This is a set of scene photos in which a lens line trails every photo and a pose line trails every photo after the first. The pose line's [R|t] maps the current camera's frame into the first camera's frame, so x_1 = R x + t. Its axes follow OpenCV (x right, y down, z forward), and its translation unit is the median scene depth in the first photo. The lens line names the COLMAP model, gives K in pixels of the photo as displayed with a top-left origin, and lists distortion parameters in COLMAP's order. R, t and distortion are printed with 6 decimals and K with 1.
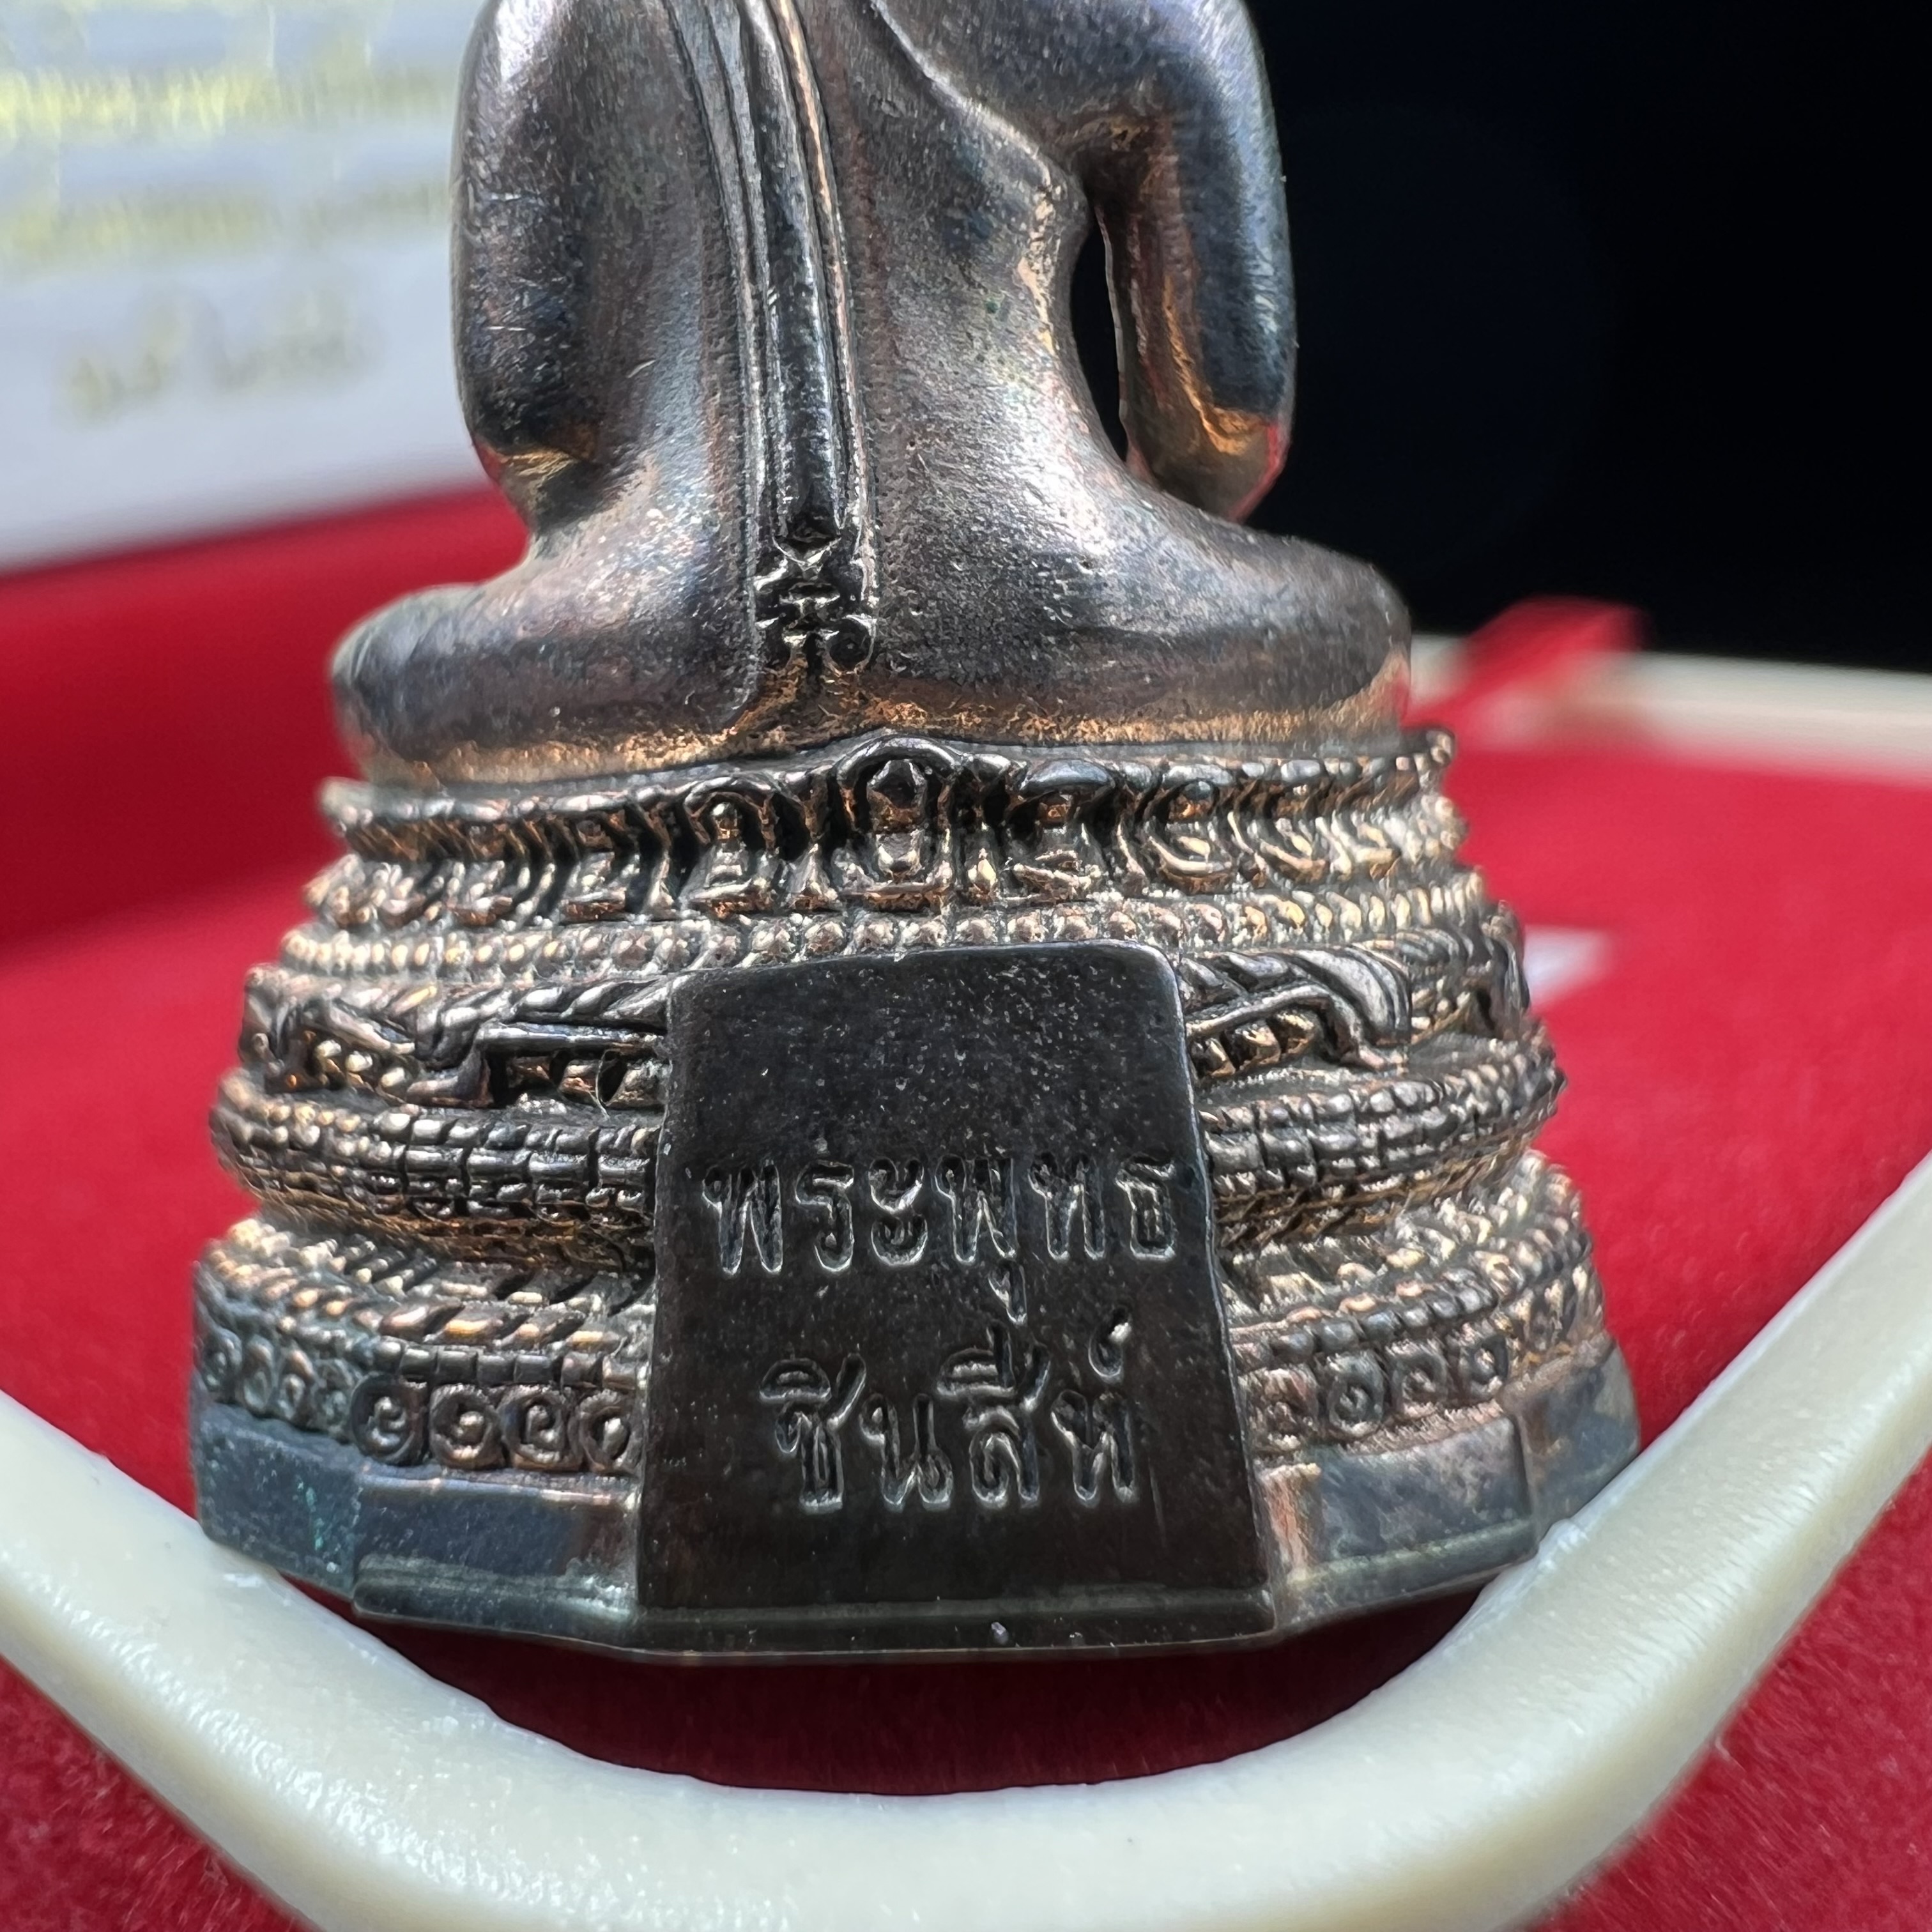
lens RADIAL K [[2049.0, 0, 834.9], [0, 2049.0, 957.0], [0, 0, 1]] dist [-0.001999, -0.024509]
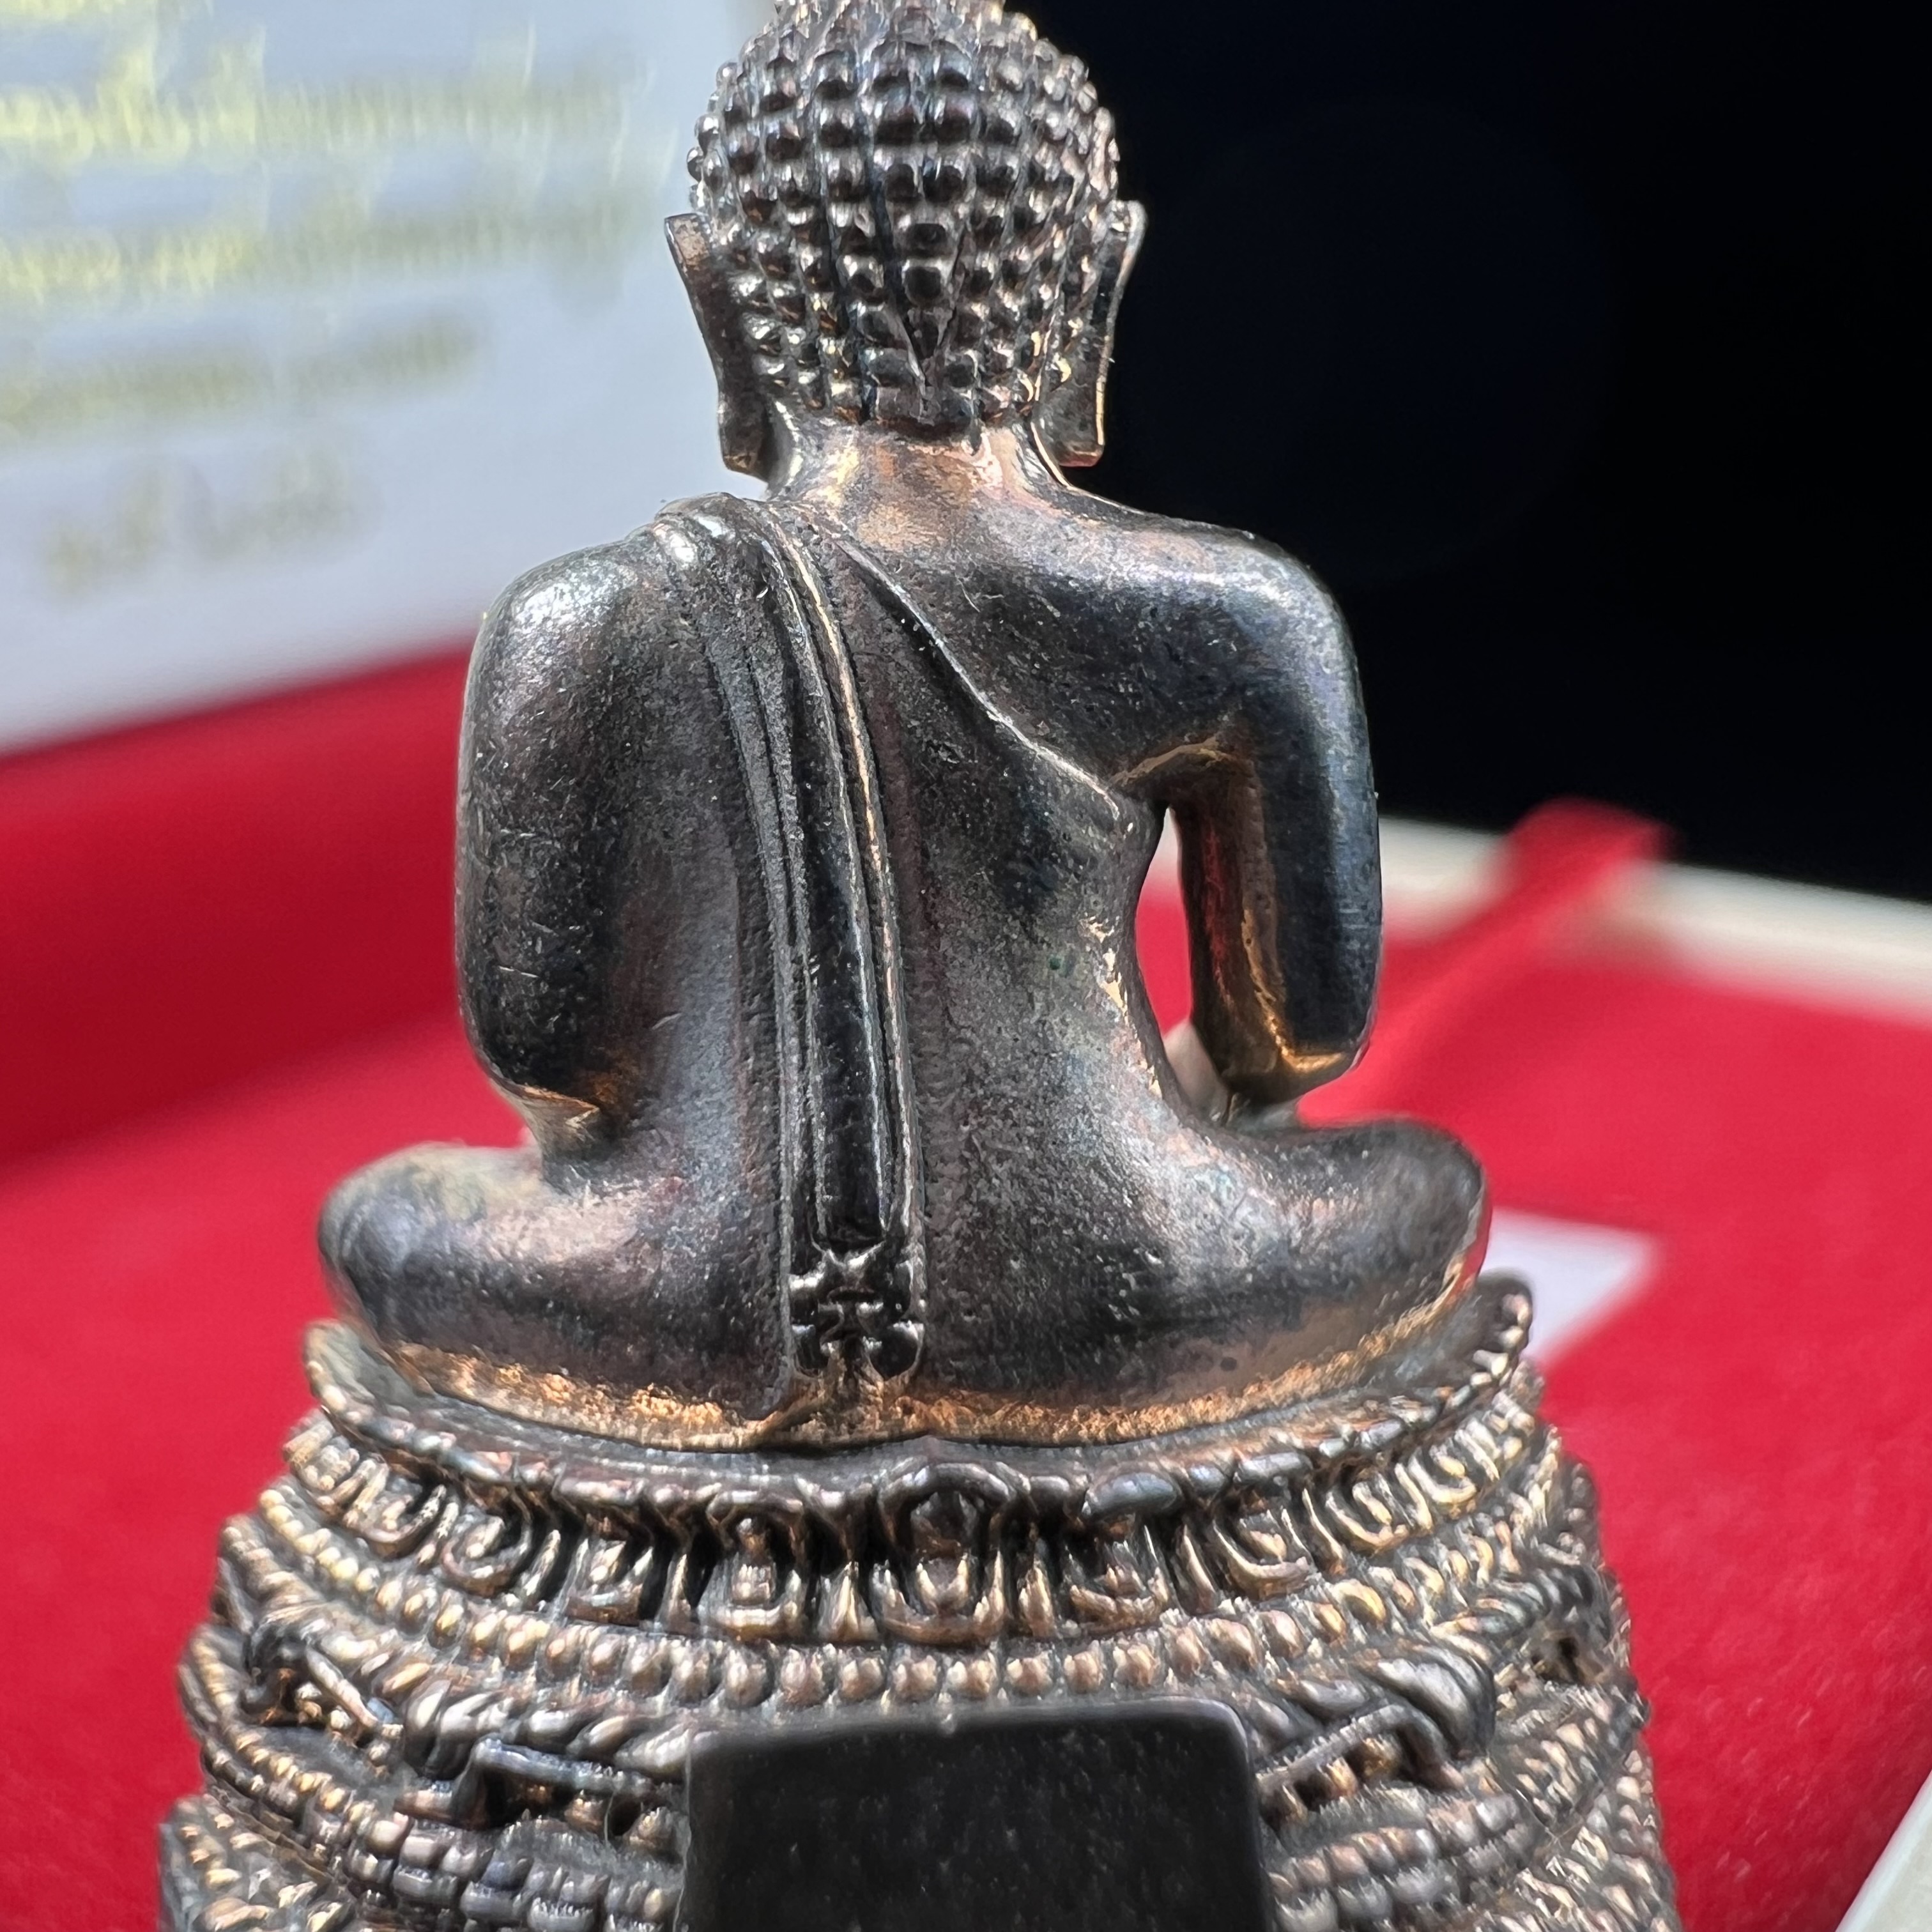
lens RADIAL K [[2049.0, 0, 834.9], [0, 2049.0, 957.0], [0, 0, 1]] dist [-0.001999, -0.024509]
pose [[0.999848, 0.015641, 0.007644, -0.027964], [-0.015713, 0.999832, 0.009399, -0.330555], [-0.007495, -0.009518, 0.999927, 0.099261]]
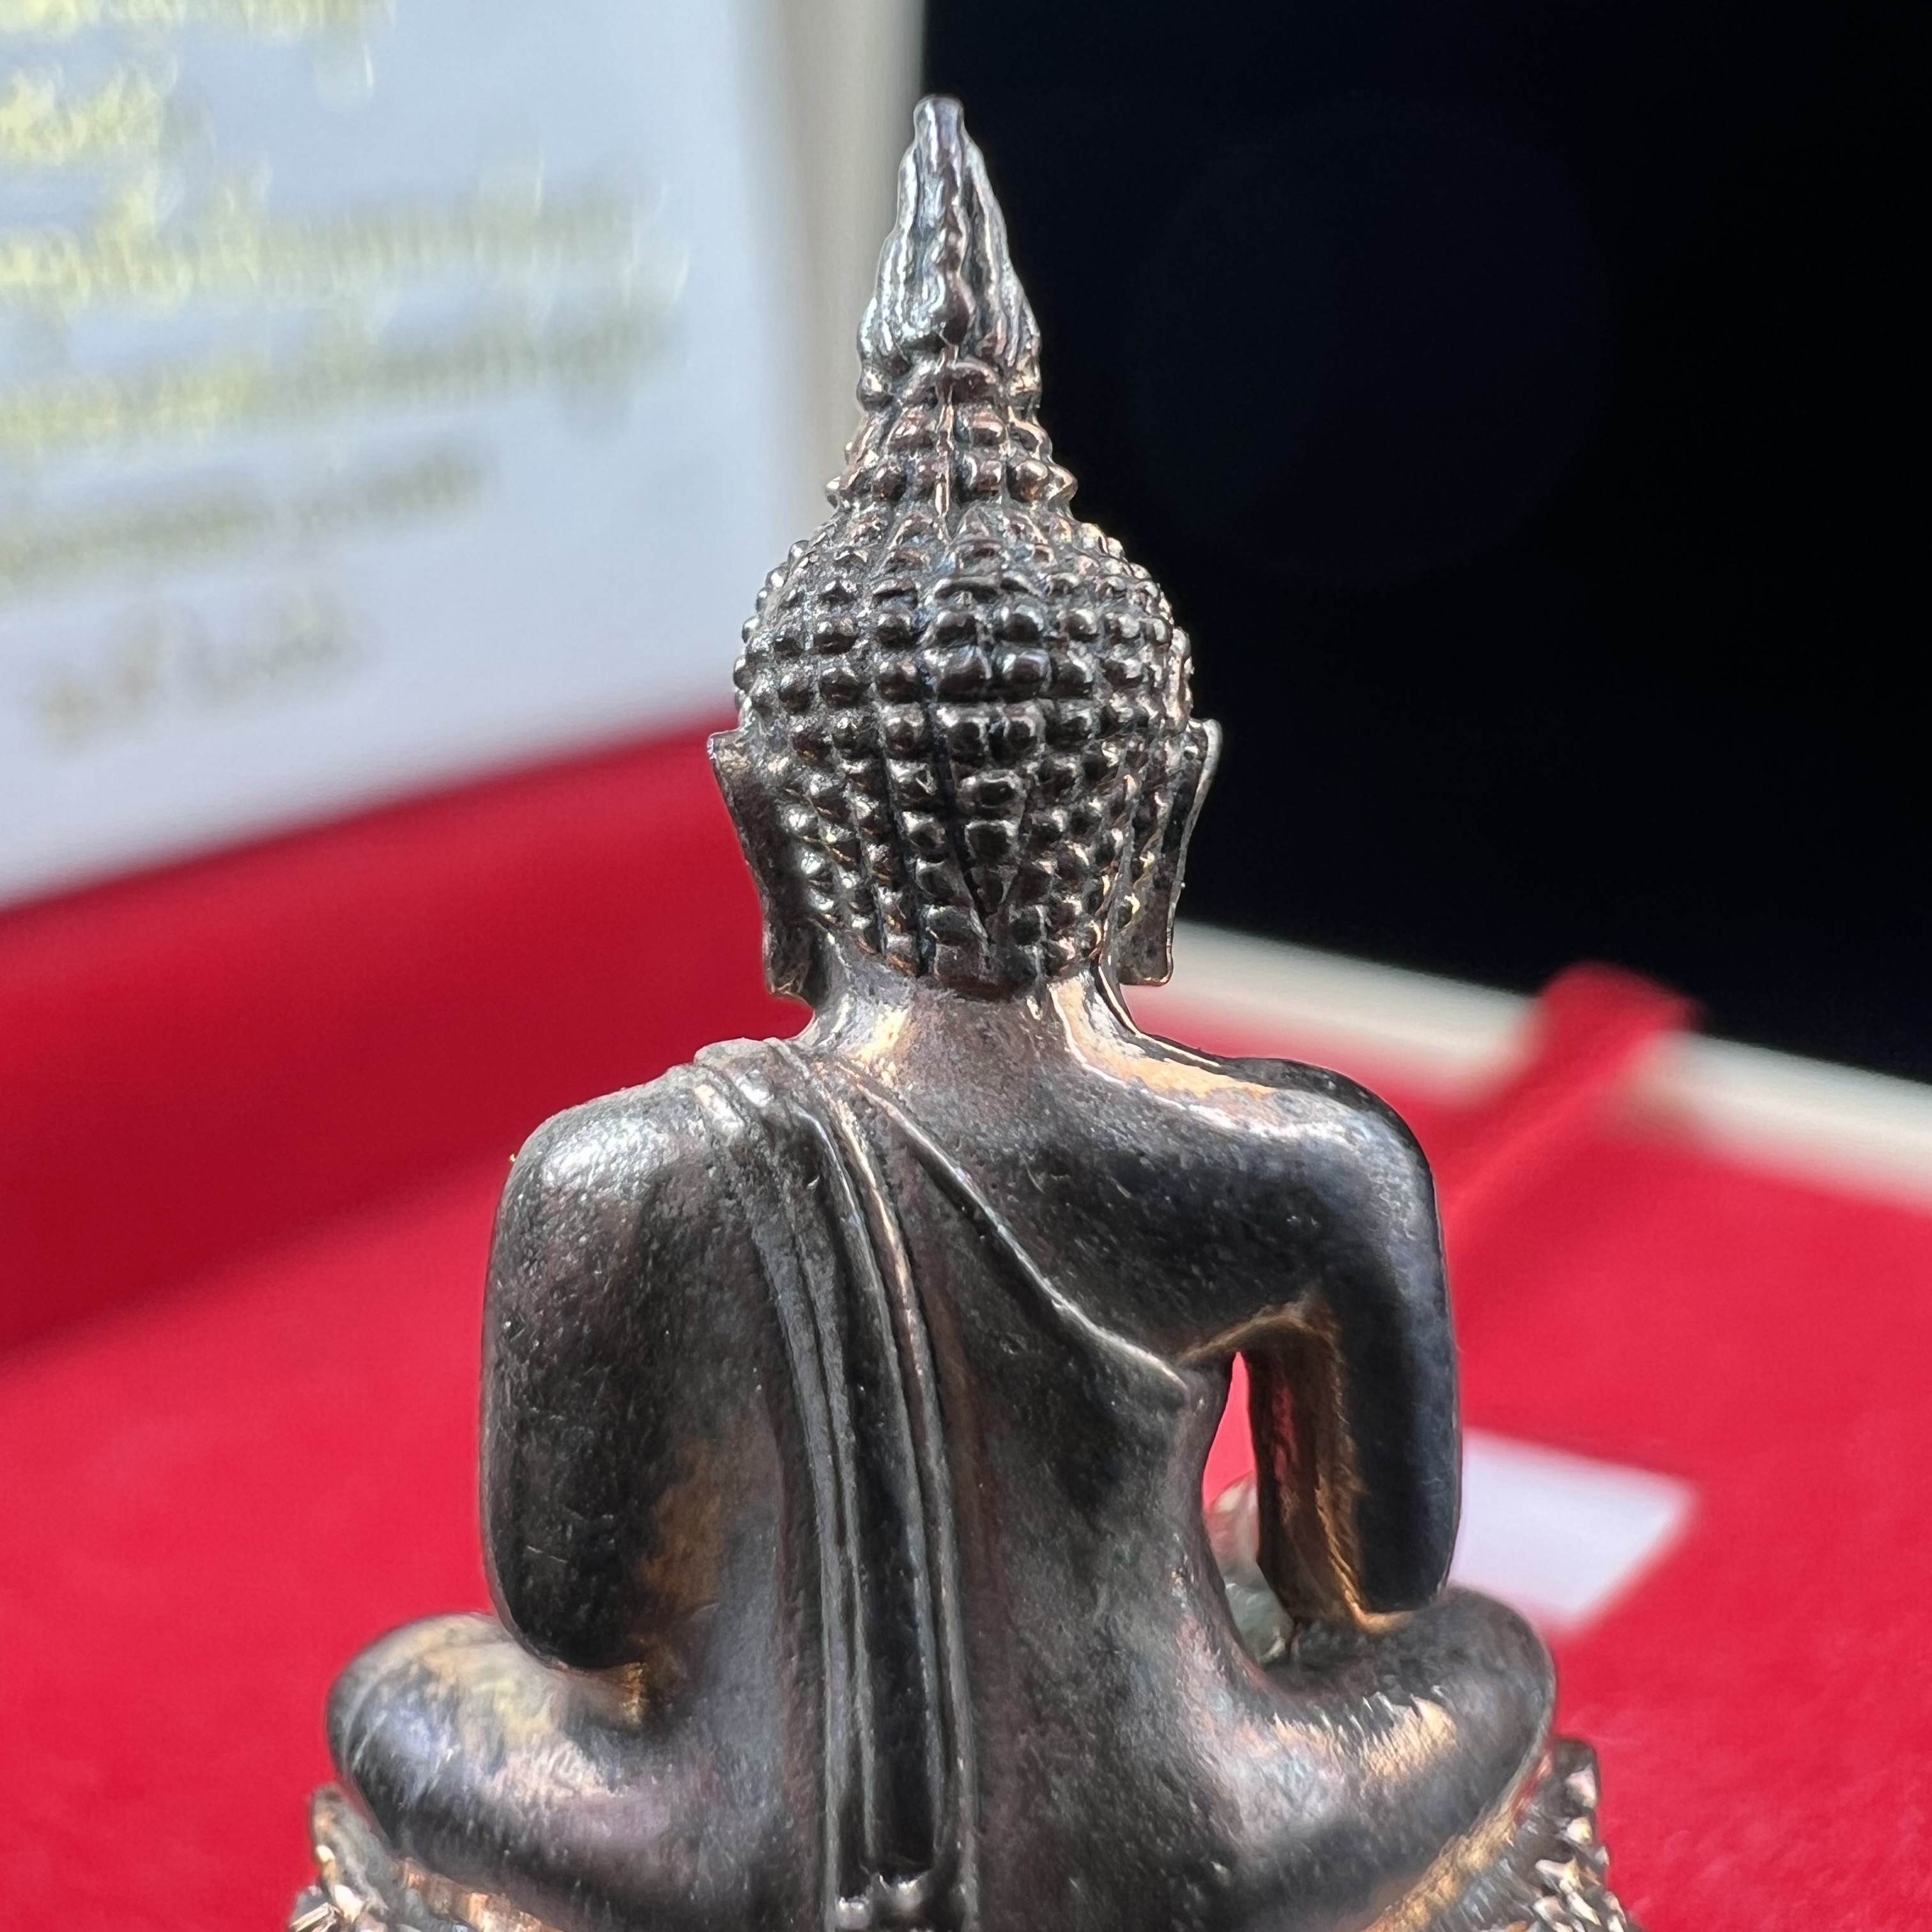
lens RADIAL K [[2049.0, 0, 834.9], [0, 2049.0, 957.0], [0, 0, 1]] dist [-0.001999, -0.024509]
pose [[0.999628, 0.024909, 0.011114, -0.057533], [-0.025095, 0.999542, 0.016888, -0.581473], [-0.010688, -0.017160, 0.999796, 0.160352]]
